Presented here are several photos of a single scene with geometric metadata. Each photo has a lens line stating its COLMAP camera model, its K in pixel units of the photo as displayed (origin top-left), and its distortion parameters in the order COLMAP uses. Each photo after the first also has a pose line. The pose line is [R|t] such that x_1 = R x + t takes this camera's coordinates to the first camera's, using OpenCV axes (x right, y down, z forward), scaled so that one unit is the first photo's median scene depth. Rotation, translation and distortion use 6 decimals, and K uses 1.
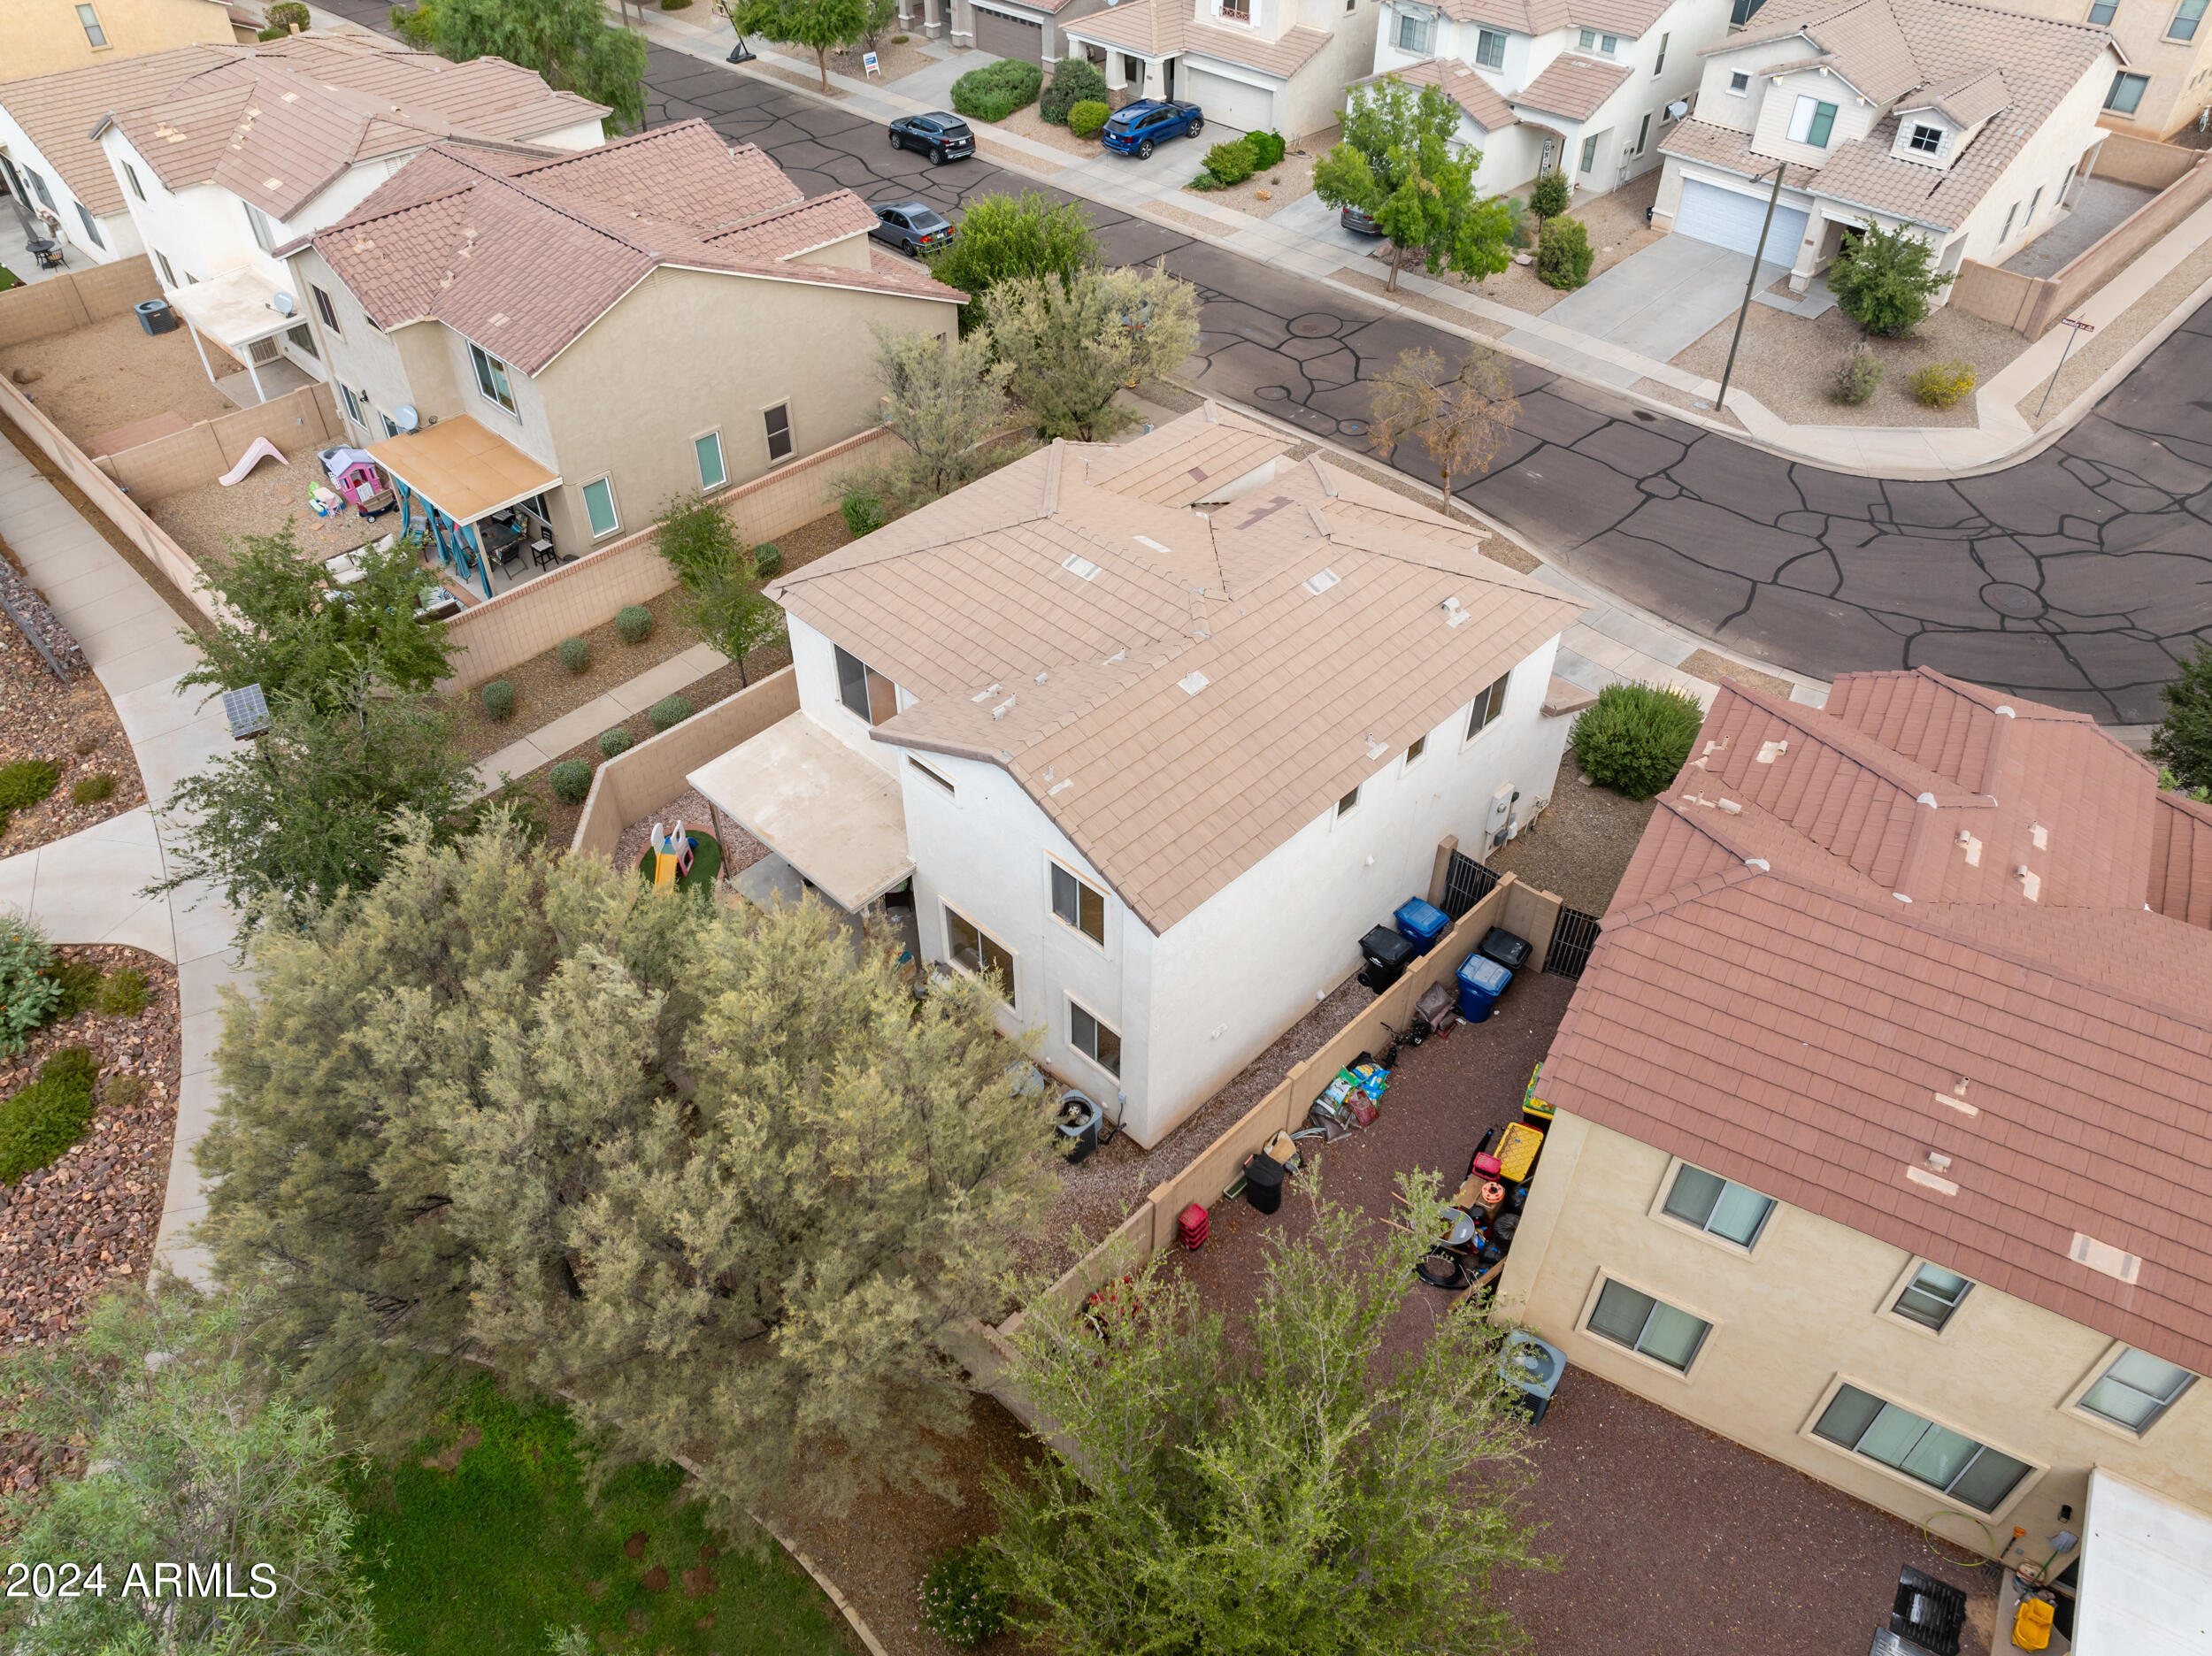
lens RADIAL K [[1531.6, 0, 1103.2], [0, 1531.6, 825.3], [0, 0, 1]] dist [-0.052697, -0.000040]
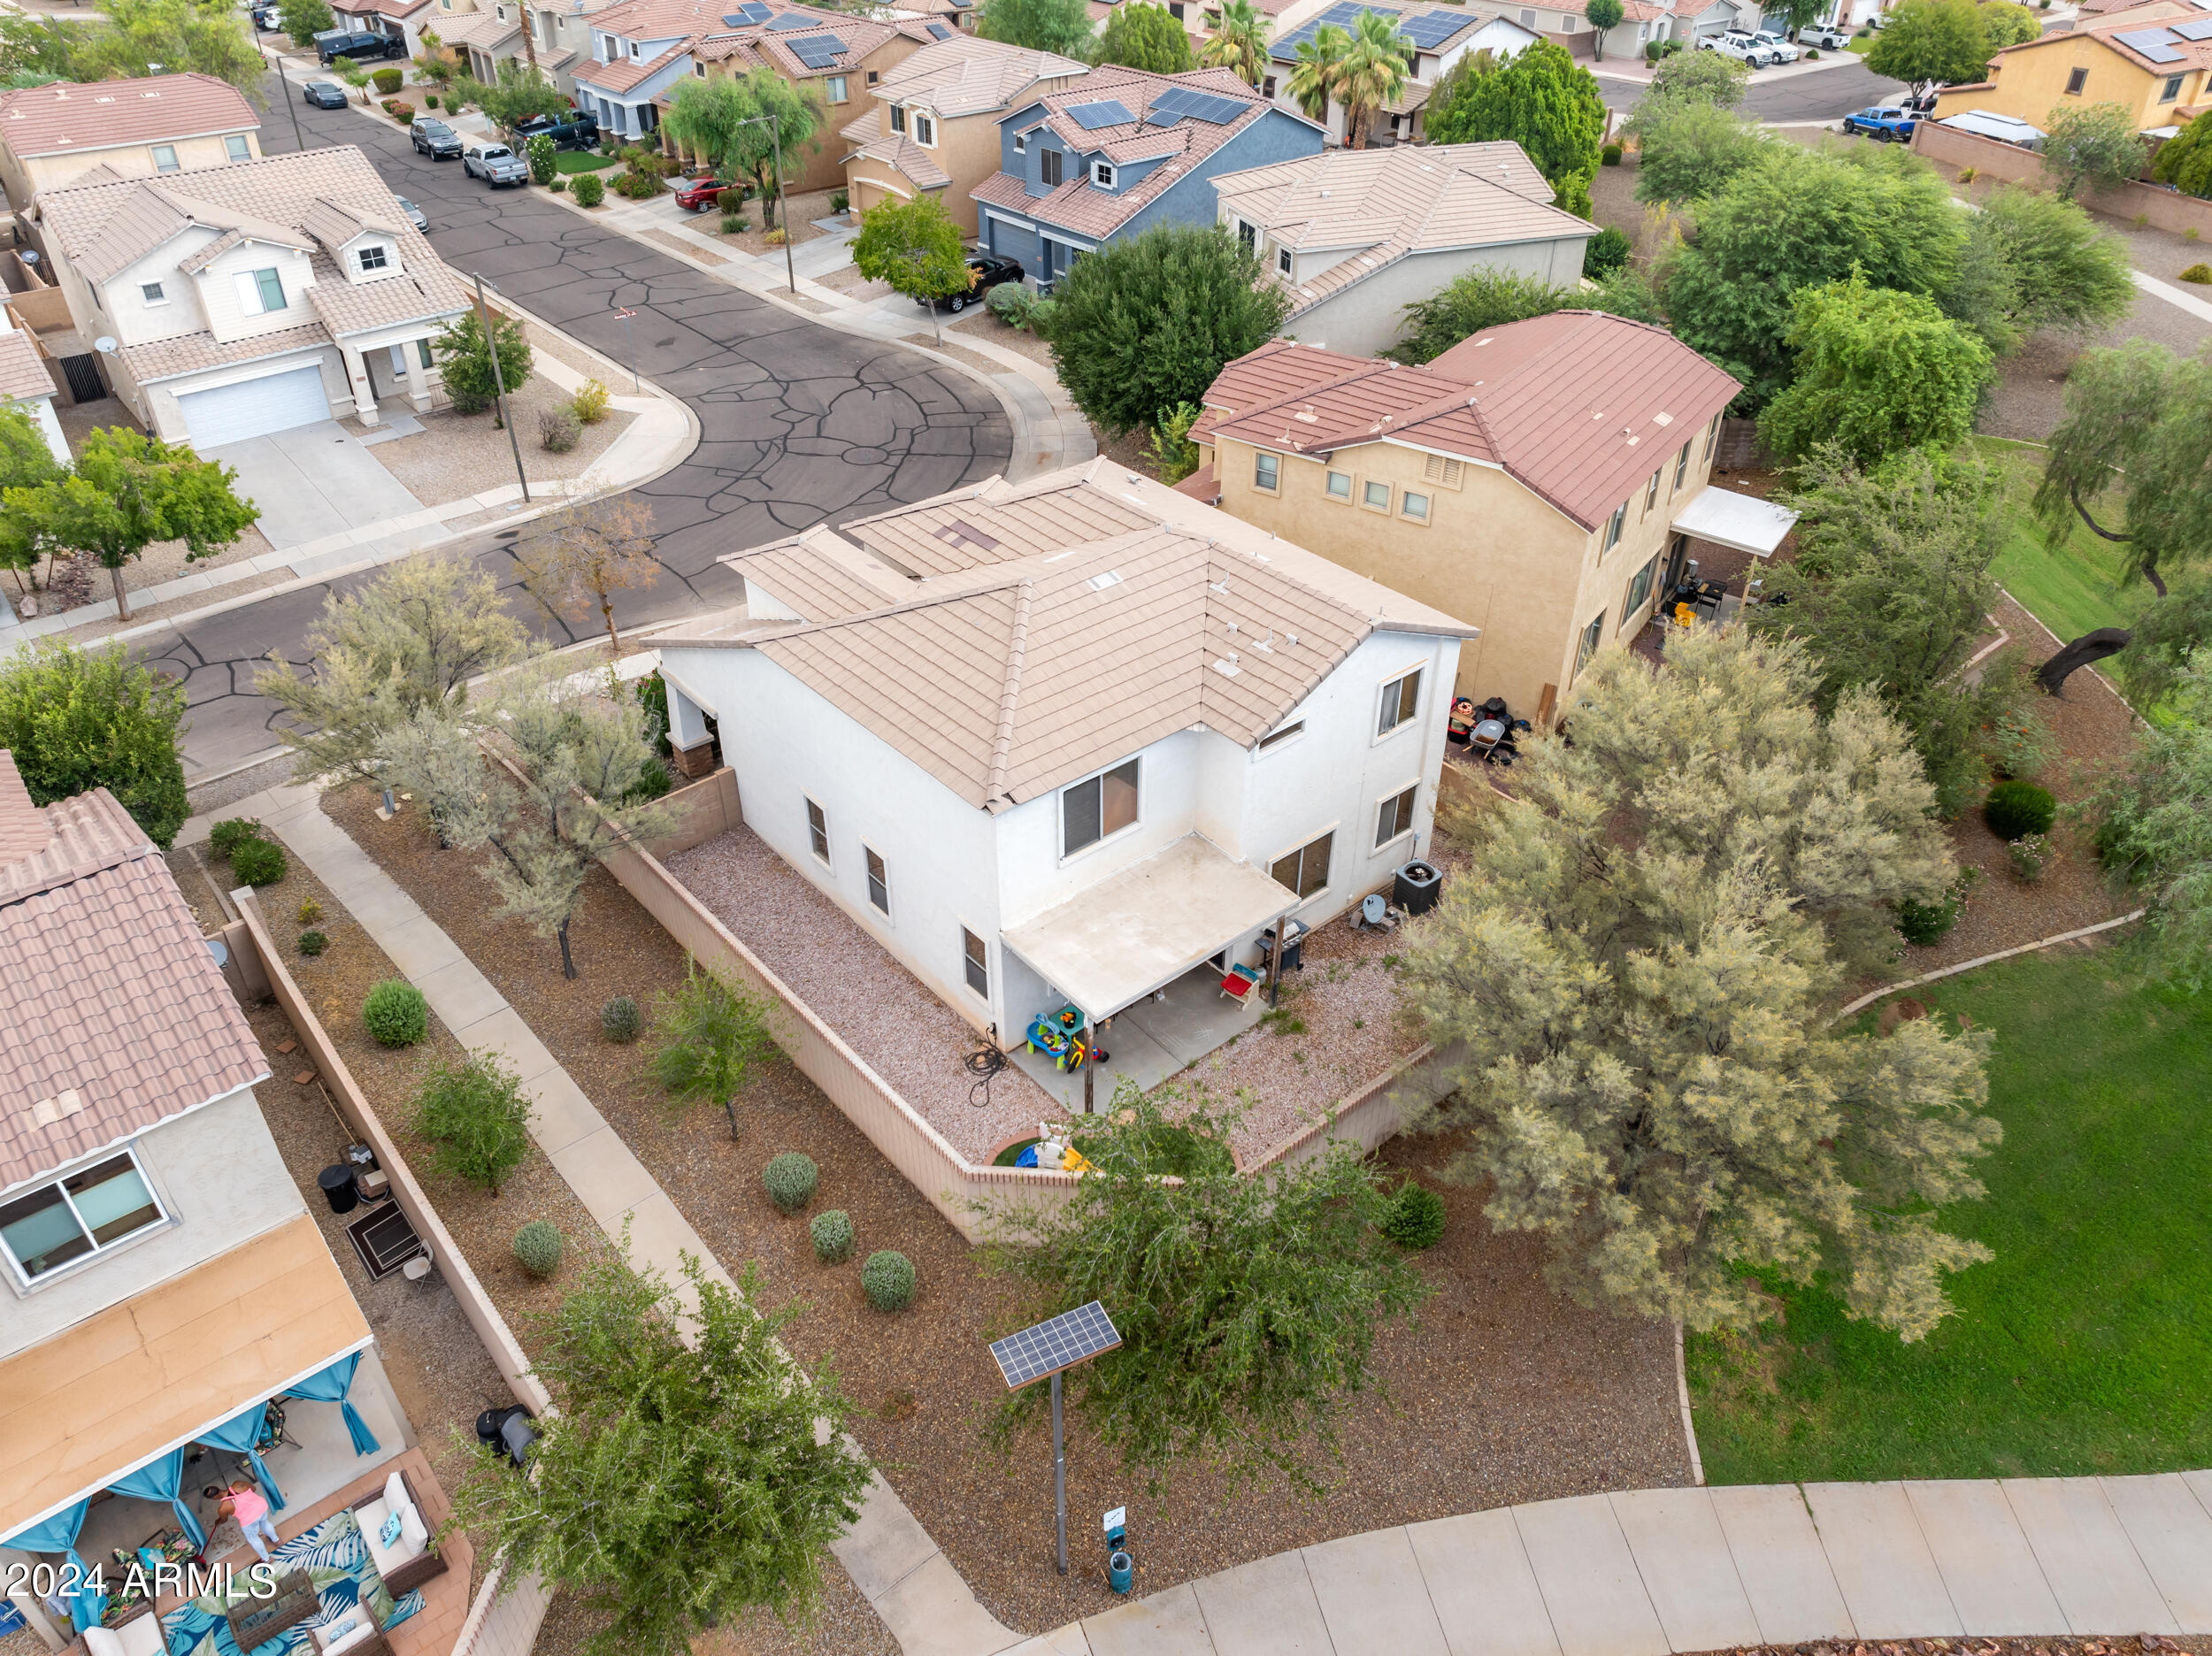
lens RADIAL K [[1542.8, 0, 1107.9], [0, 1542.8, 828.0], [0, 0, 1]] dist [-0.043996, 0.013374]
pose [[0.070868, -0.584076, 0.808599, -0.579888], [0.662439, 0.633620, 0.399625, -0.277251], [-0.745757, 0.507327, 0.431818, 0.307695]]
